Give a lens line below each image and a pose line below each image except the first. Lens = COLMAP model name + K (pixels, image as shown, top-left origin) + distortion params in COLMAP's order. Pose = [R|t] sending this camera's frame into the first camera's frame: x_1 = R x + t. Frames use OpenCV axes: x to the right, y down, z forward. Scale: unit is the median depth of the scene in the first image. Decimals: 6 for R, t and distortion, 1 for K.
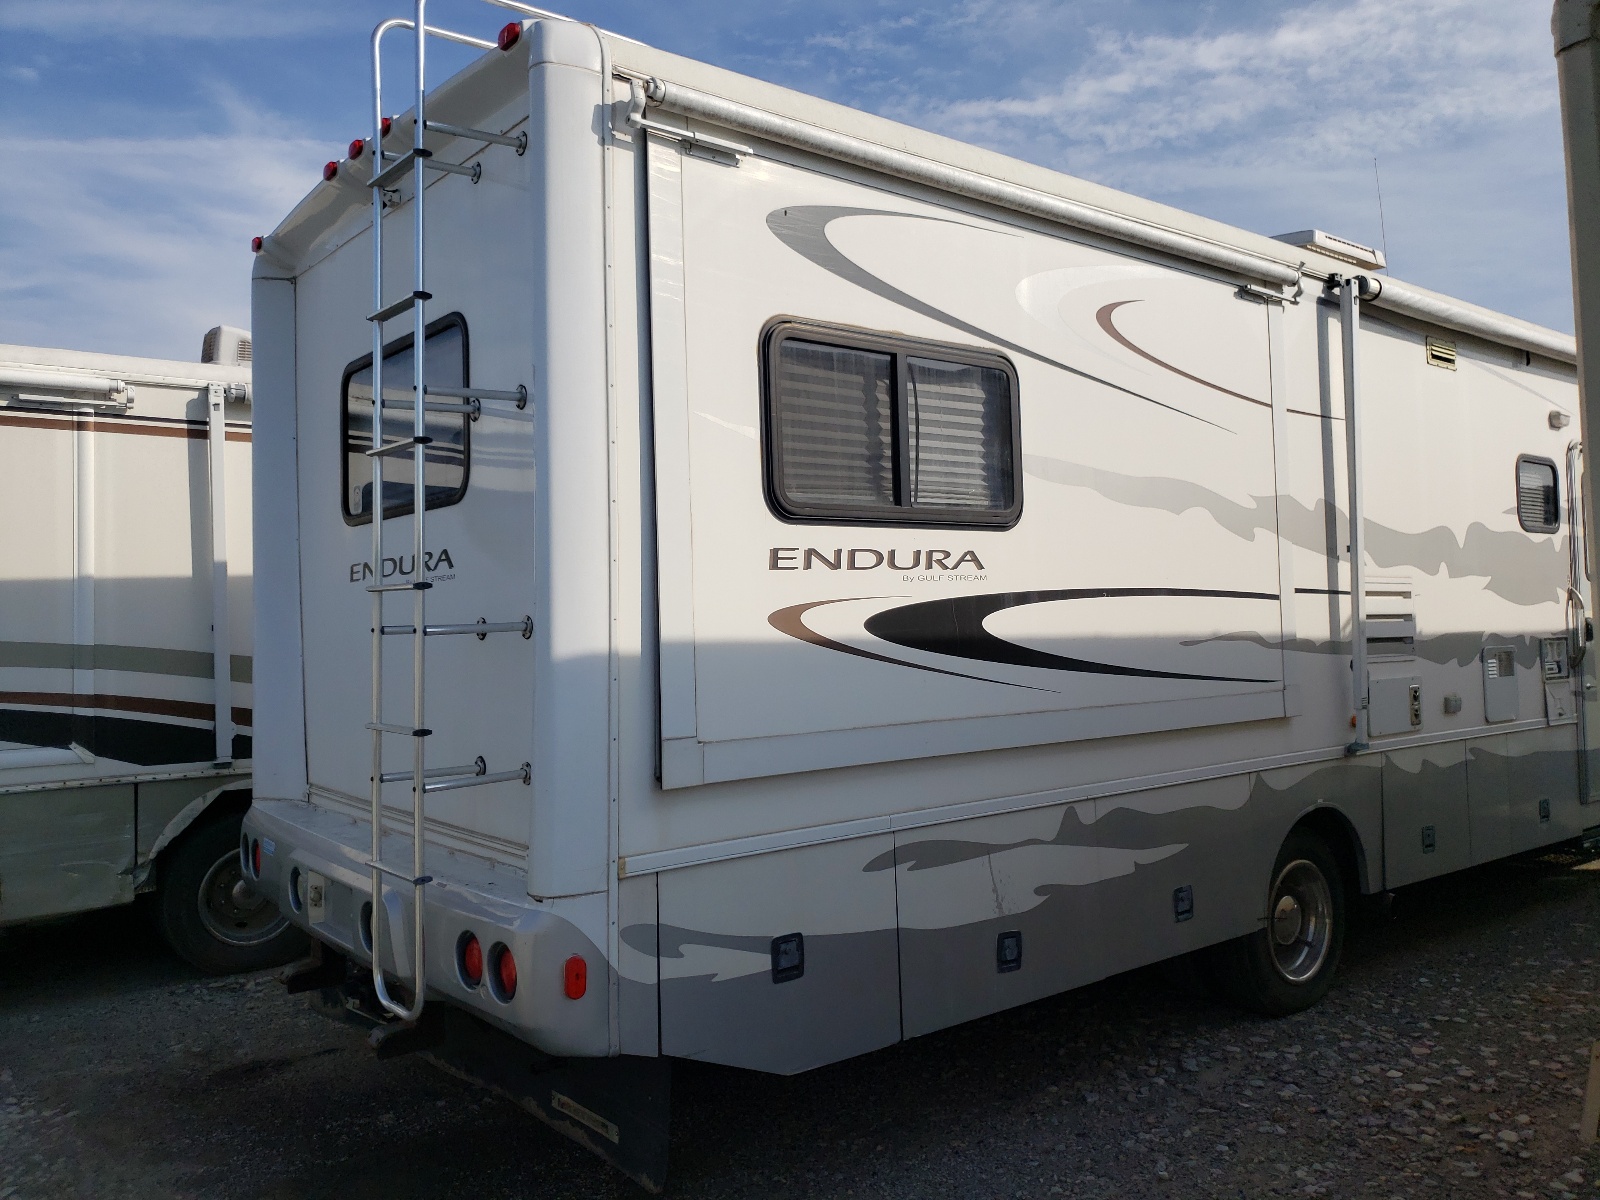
lens RADIAL K [[1268.0, 0, 800.0], [0, 1268.0, 600.0], [0, 0, 1]] dist [0.004535, 0.002572]
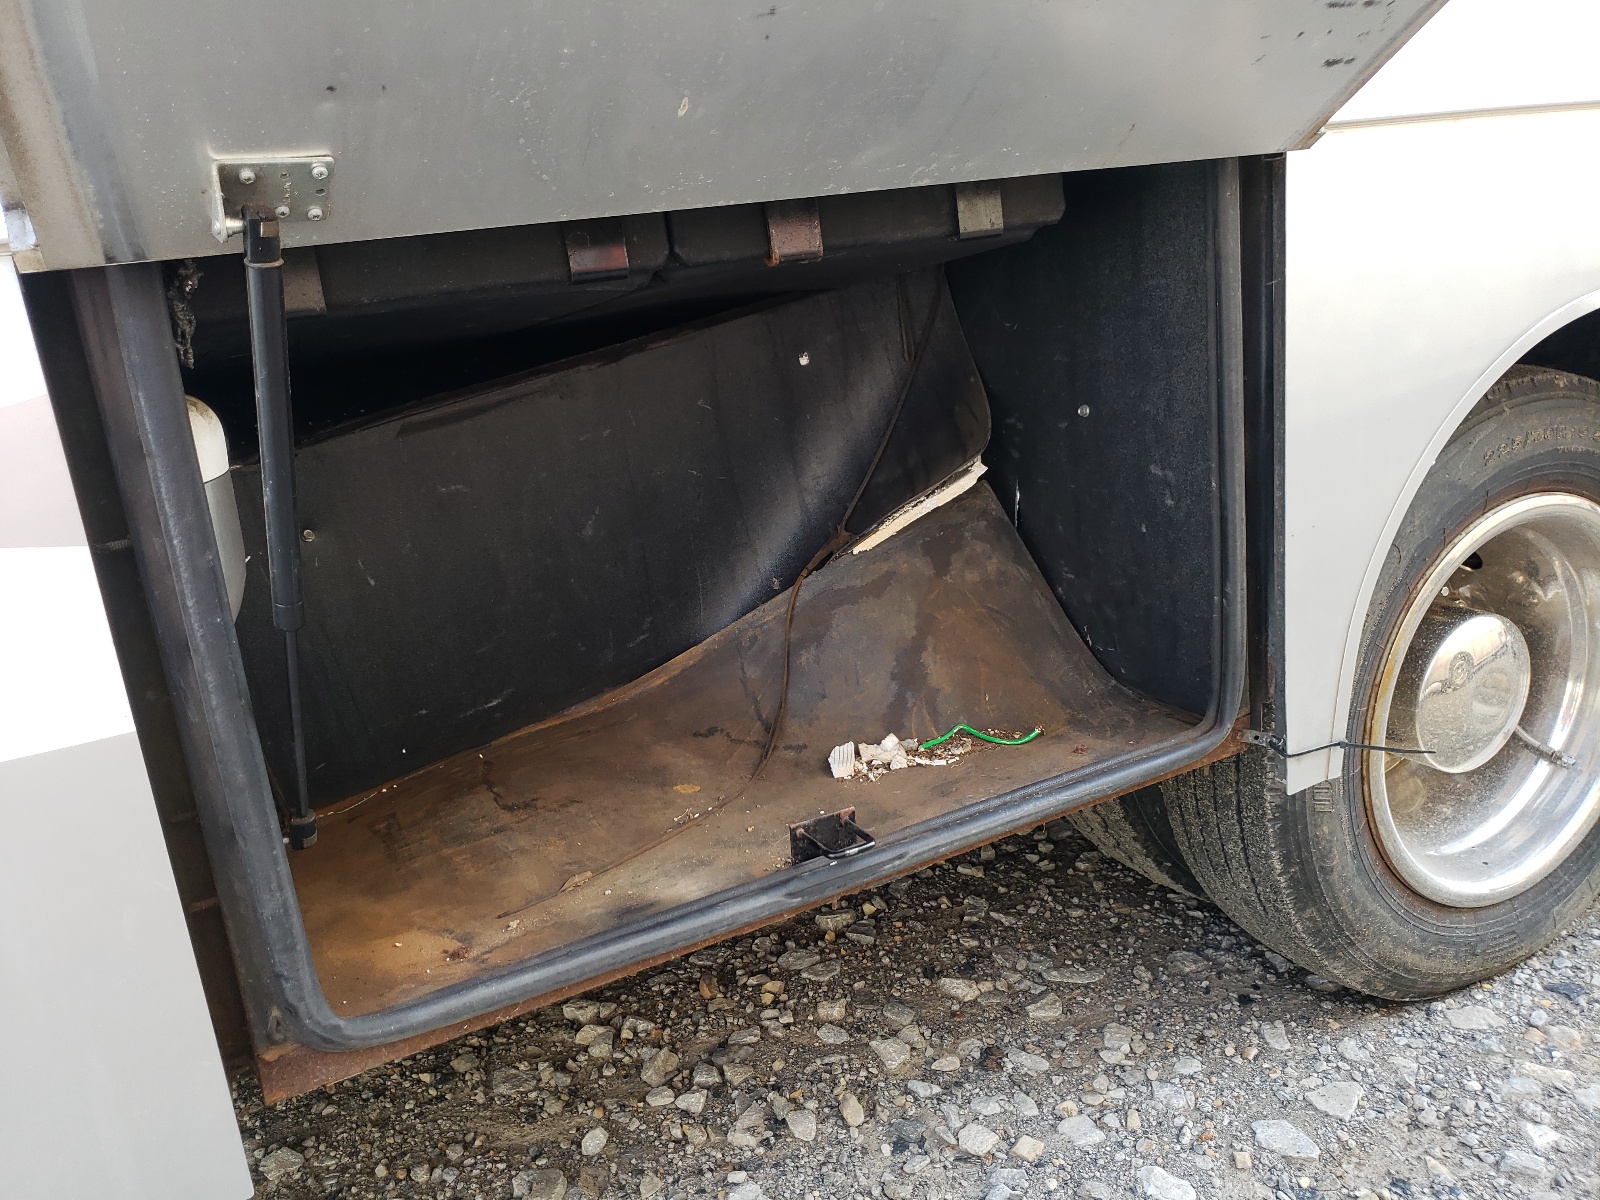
lens RADIAL K [[1268.0, 0, 800.0], [0, 1268.0, 600.0], [0, 0, 1]] dist [0.004535, 0.002572]
pose [[0.976373, -0.005206, -0.216029, 0.305145], [0.075299, 0.945249, 0.317543, 0.131589], [0.202548, -0.326308, 0.923308, 0.728885]]
